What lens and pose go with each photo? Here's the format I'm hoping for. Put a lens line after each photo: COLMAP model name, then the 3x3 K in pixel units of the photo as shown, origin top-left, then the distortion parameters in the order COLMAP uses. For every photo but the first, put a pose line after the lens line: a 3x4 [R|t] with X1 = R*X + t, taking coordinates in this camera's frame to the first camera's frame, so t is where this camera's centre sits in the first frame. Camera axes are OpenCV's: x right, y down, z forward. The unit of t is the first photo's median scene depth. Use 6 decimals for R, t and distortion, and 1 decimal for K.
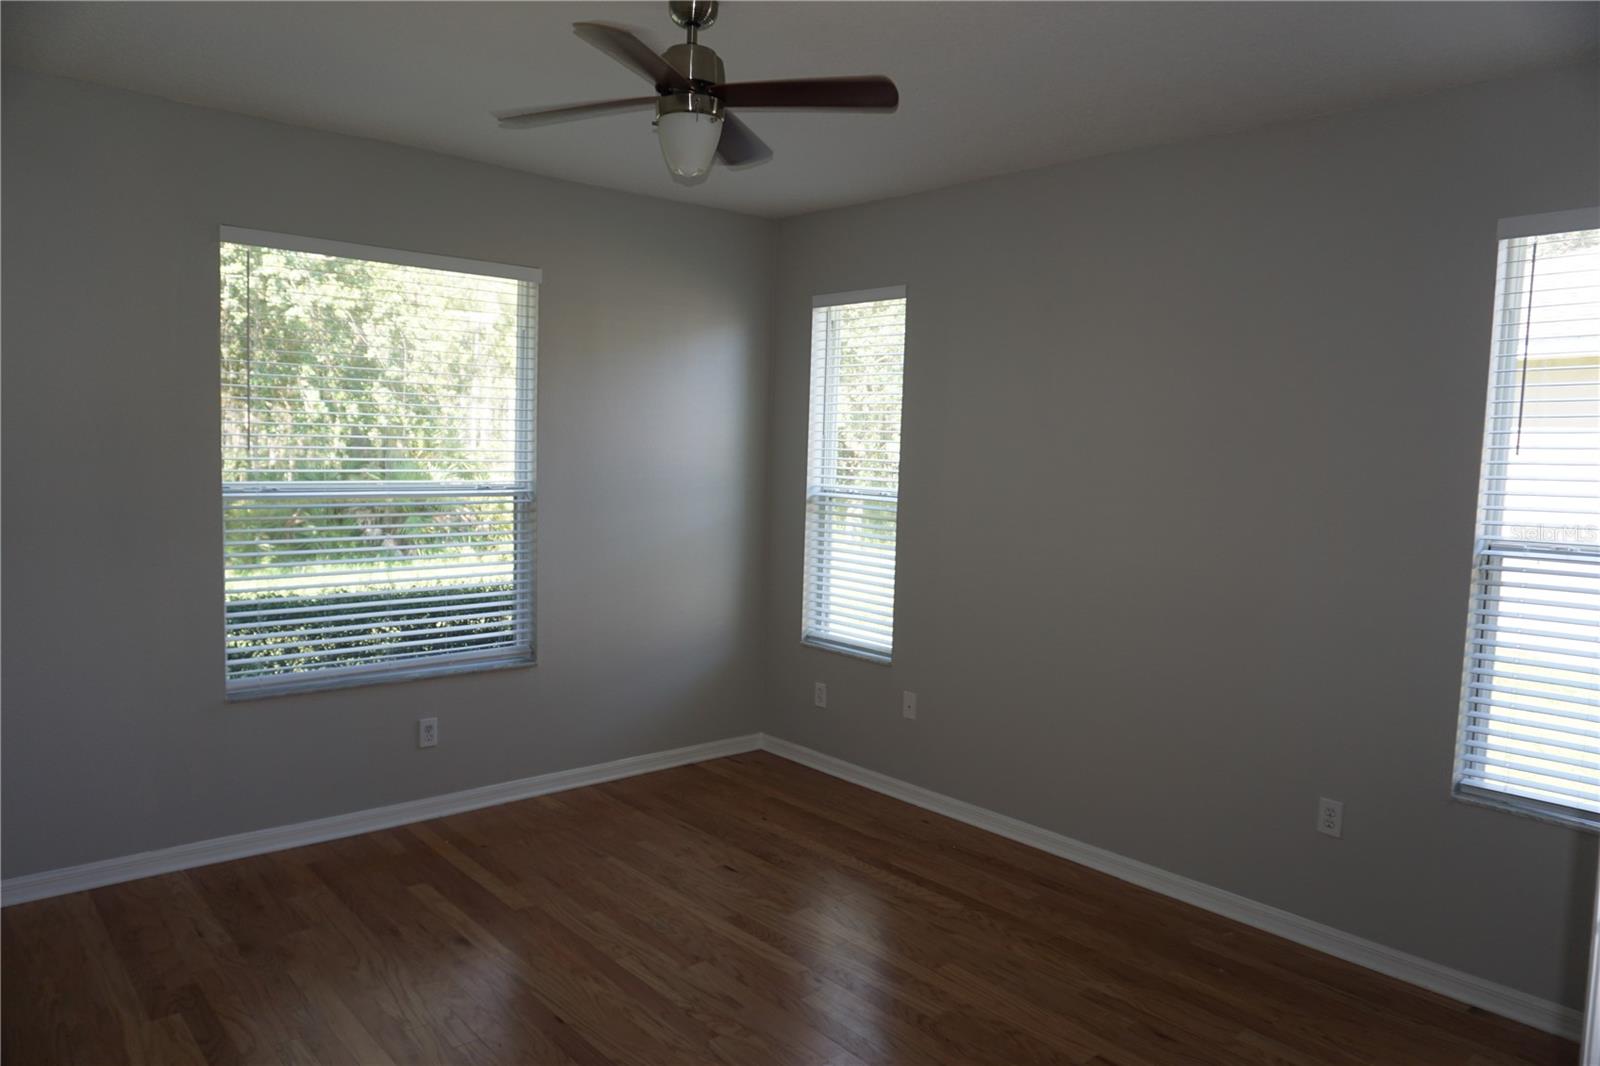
lens RADIAL K [[1070.4, 0, 803.3], [0, 1070.4, 533.7], [0, 0, 1]] dist [-0.060250, 0.045135]
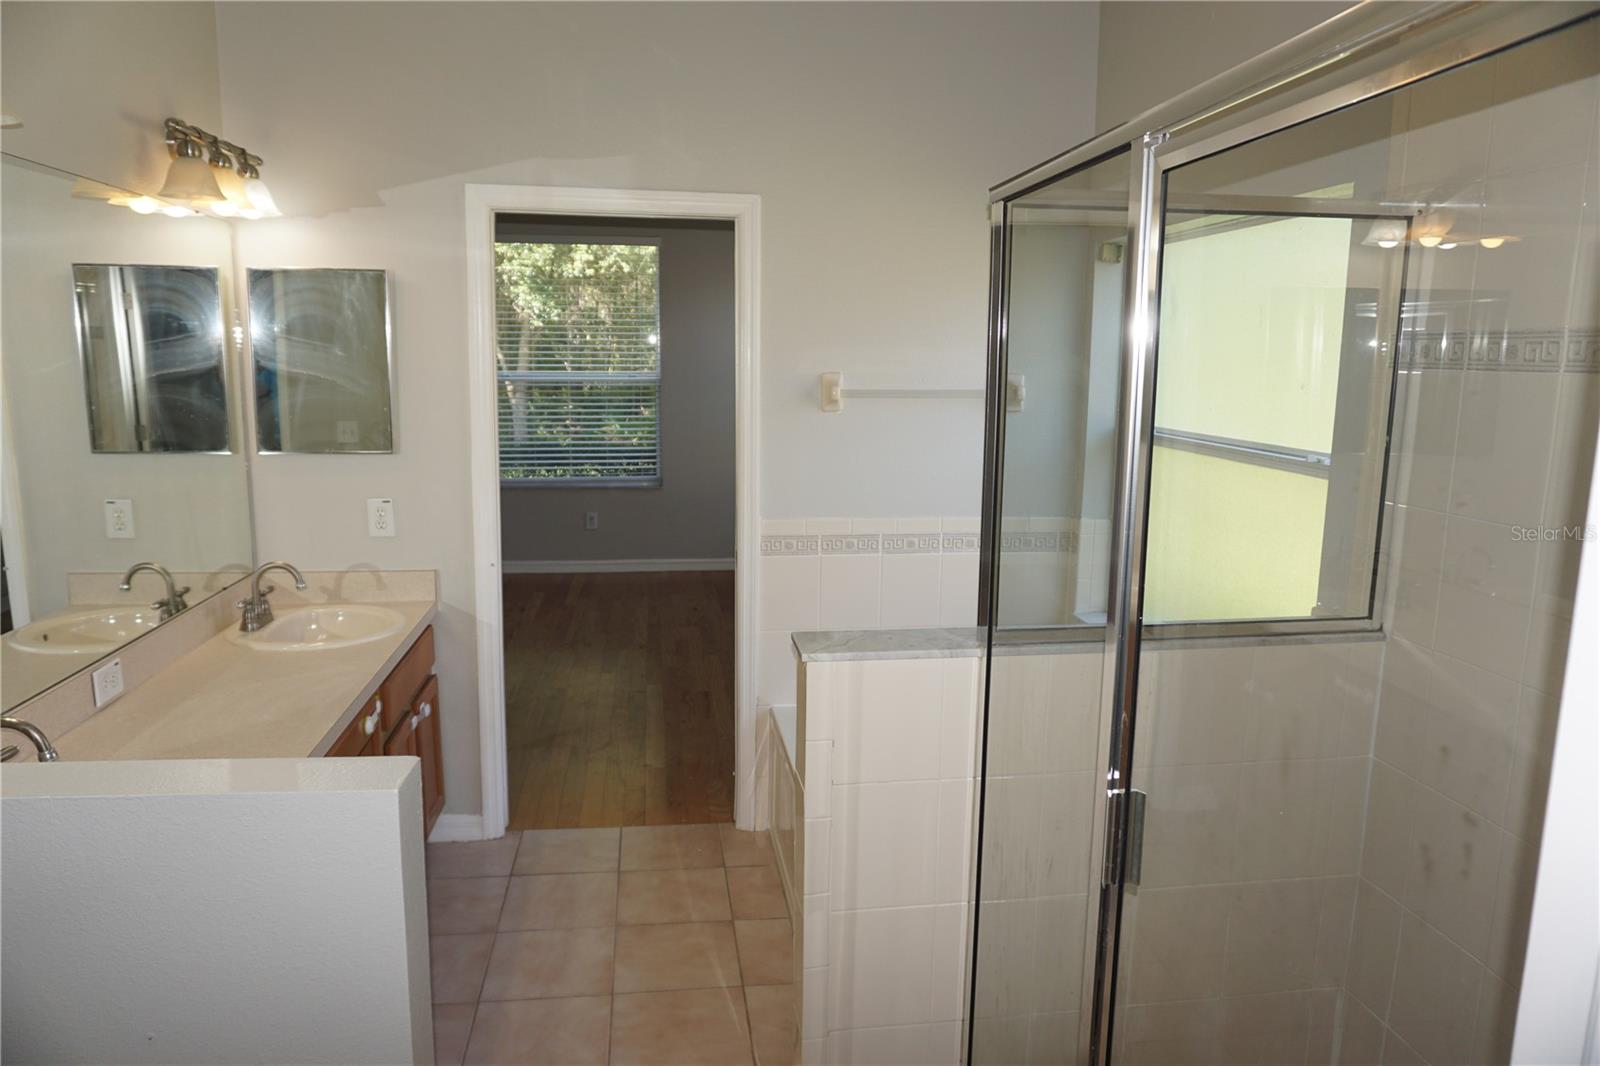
lens RADIAL K [[1074.4, 0, 801.0], [0, 1074.4, 529.4], [0, 0, 1]] dist [-0.051642, 0.037753]
pose [[0.825727, 0.066266, -0.560164, 0.988997], [-0.028847, 0.996737, 0.075389, 0.068806], [0.563332, -0.046092, 0.824944, -0.257465]]
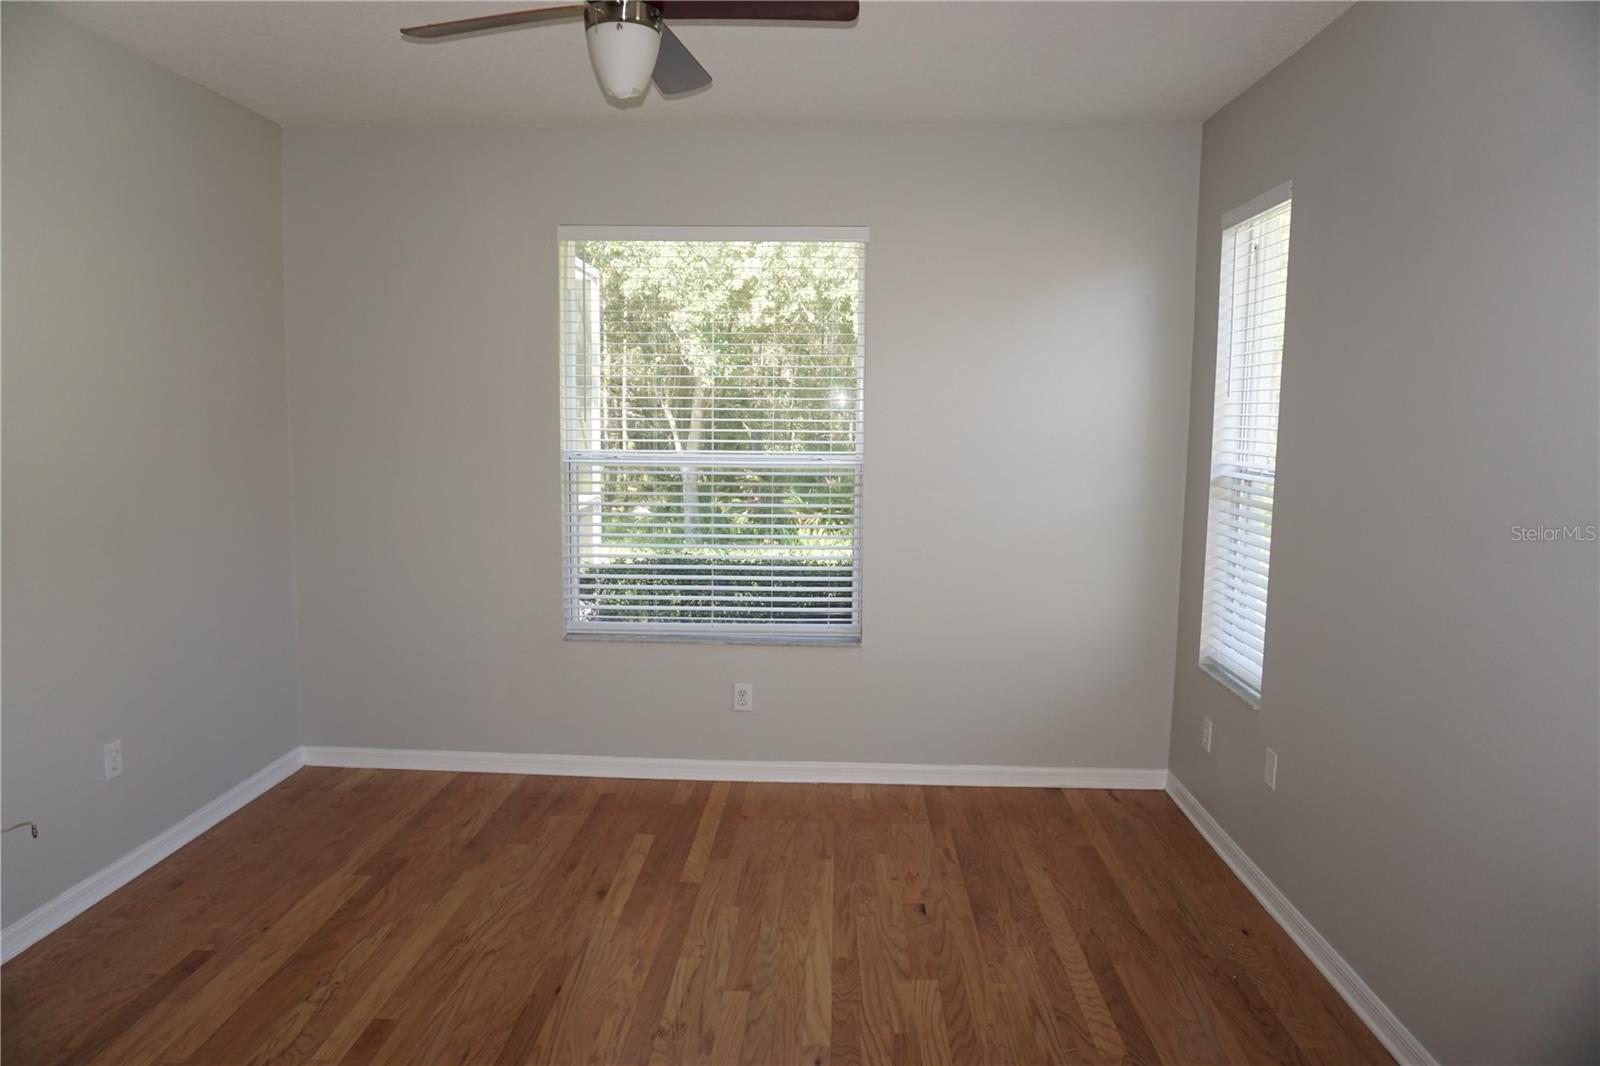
lens RADIAL K [[1074.4, 0, 801.0], [0, 1074.4, 529.4], [0, 0, 1]] dist [-0.051642, 0.037753]
pose [[0.719973, 0.051888, -0.692059, 0.438132], [-0.048836, 0.998517, 0.024059, -0.001464], [0.692281, 0.016475, 0.721440, 0.323063]]
